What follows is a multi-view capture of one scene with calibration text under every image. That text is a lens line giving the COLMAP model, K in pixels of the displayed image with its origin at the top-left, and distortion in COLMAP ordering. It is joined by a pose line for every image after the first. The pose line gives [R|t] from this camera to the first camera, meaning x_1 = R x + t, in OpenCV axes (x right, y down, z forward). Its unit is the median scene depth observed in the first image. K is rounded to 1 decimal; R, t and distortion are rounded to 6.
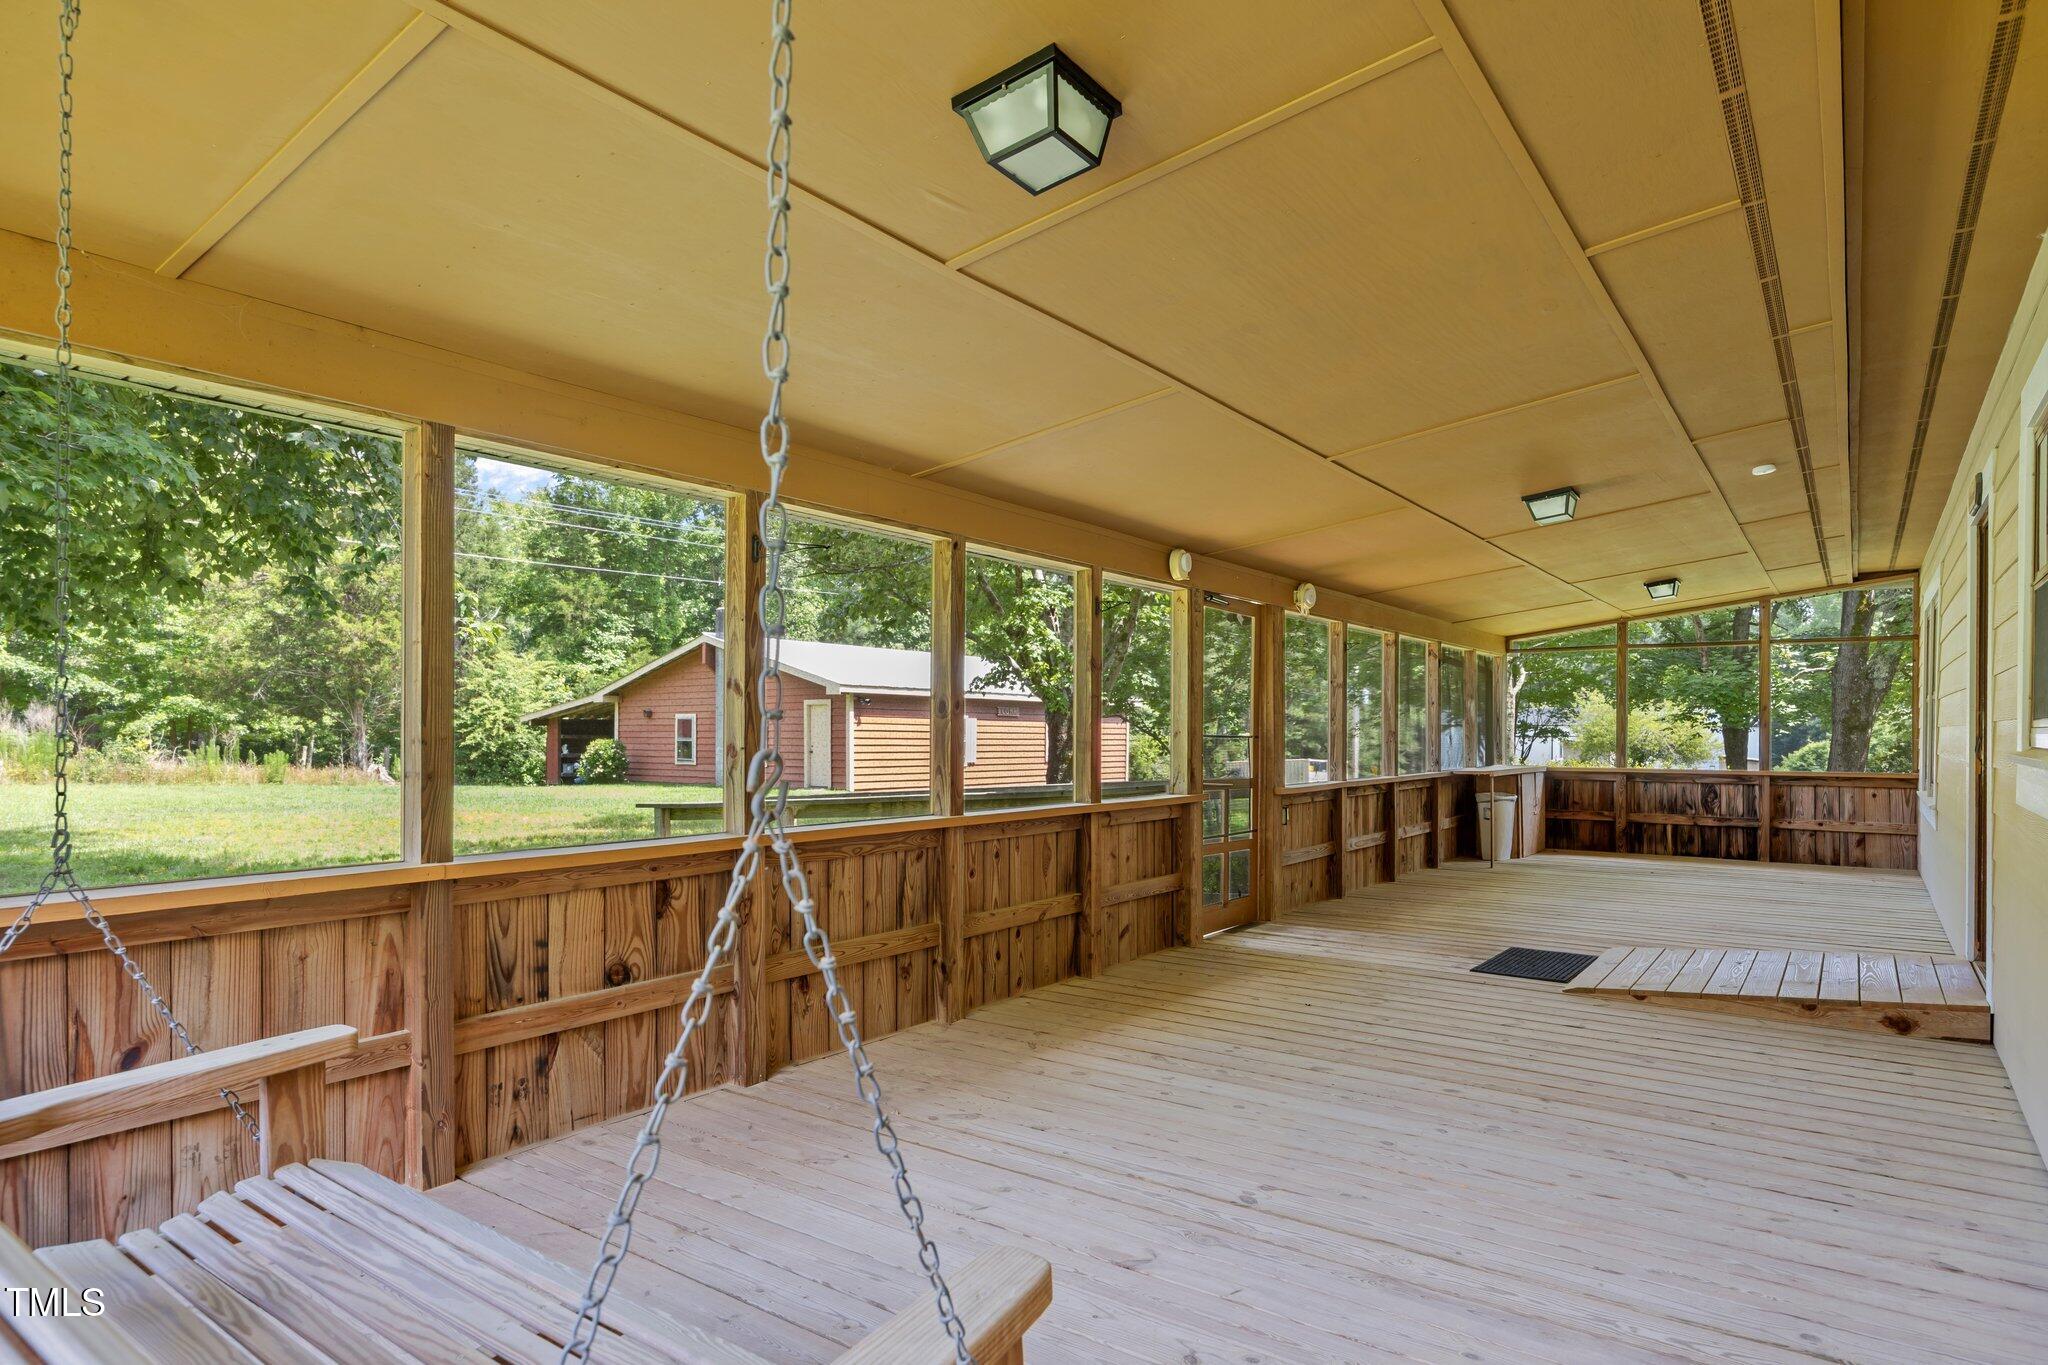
lens RADIAL K [[1140.1, 0, 1023.6], [0, 1140.1, 740.6], [0, 0, 1]] dist [-0.000750, -0.000141]
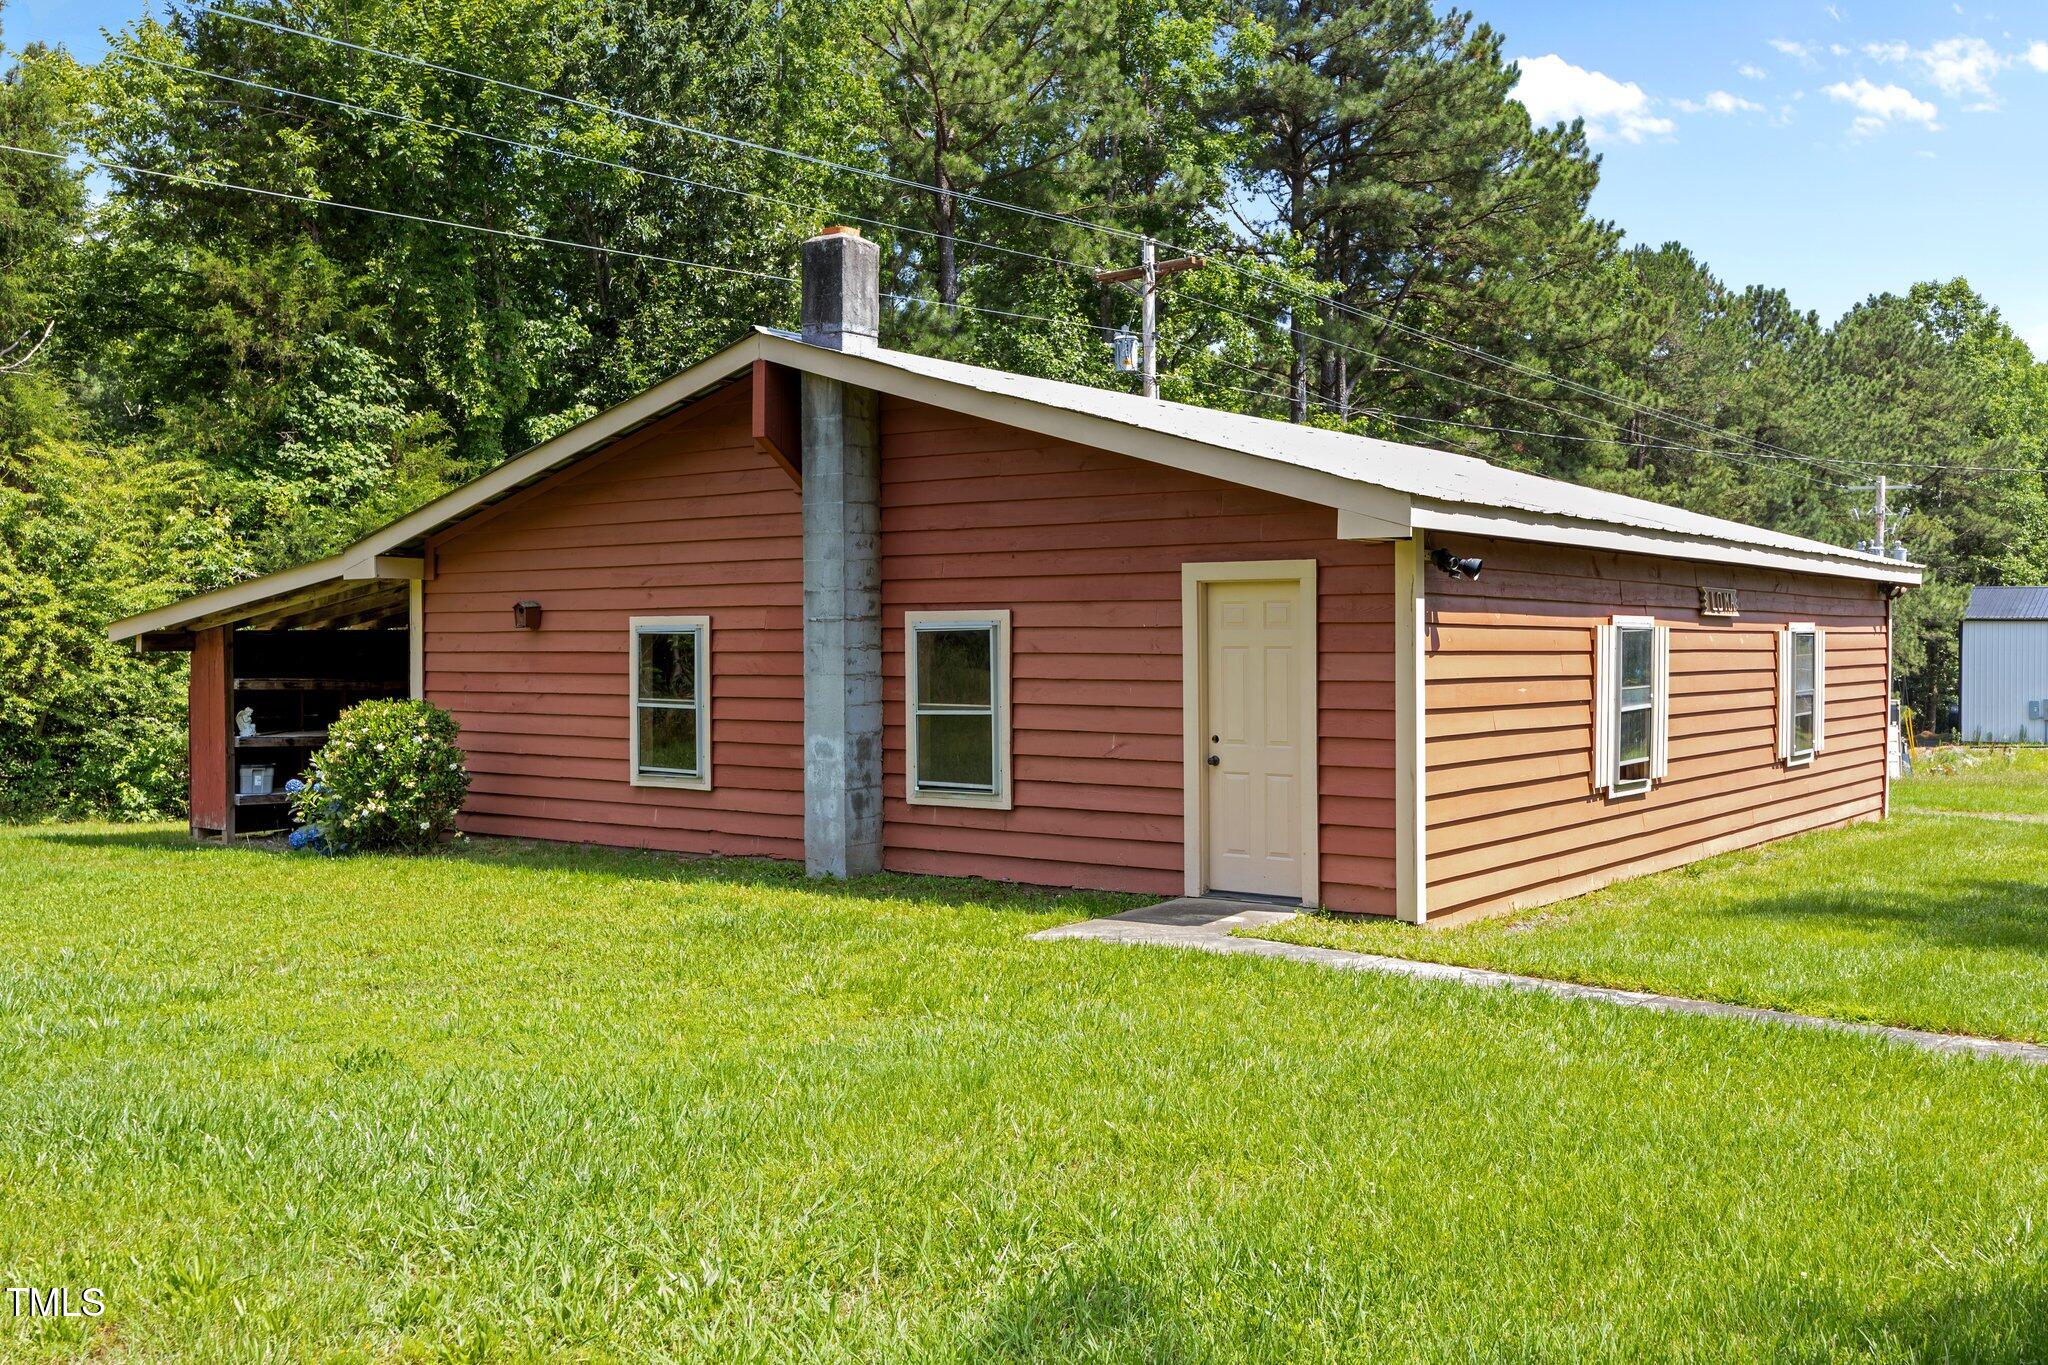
lens RADIAL K [[1972.4, 0, 1023.9], [0, 1972.4, 655.3], [0, 0, 1]] dist [0.011179, 0.016095]
pose [[0.999892, -0.009231, 0.011426, -0.153325], [0.009148, 0.999932, 0.007278, -0.011724], [-0.011493, -0.007172, 0.999908, 0.355085]]
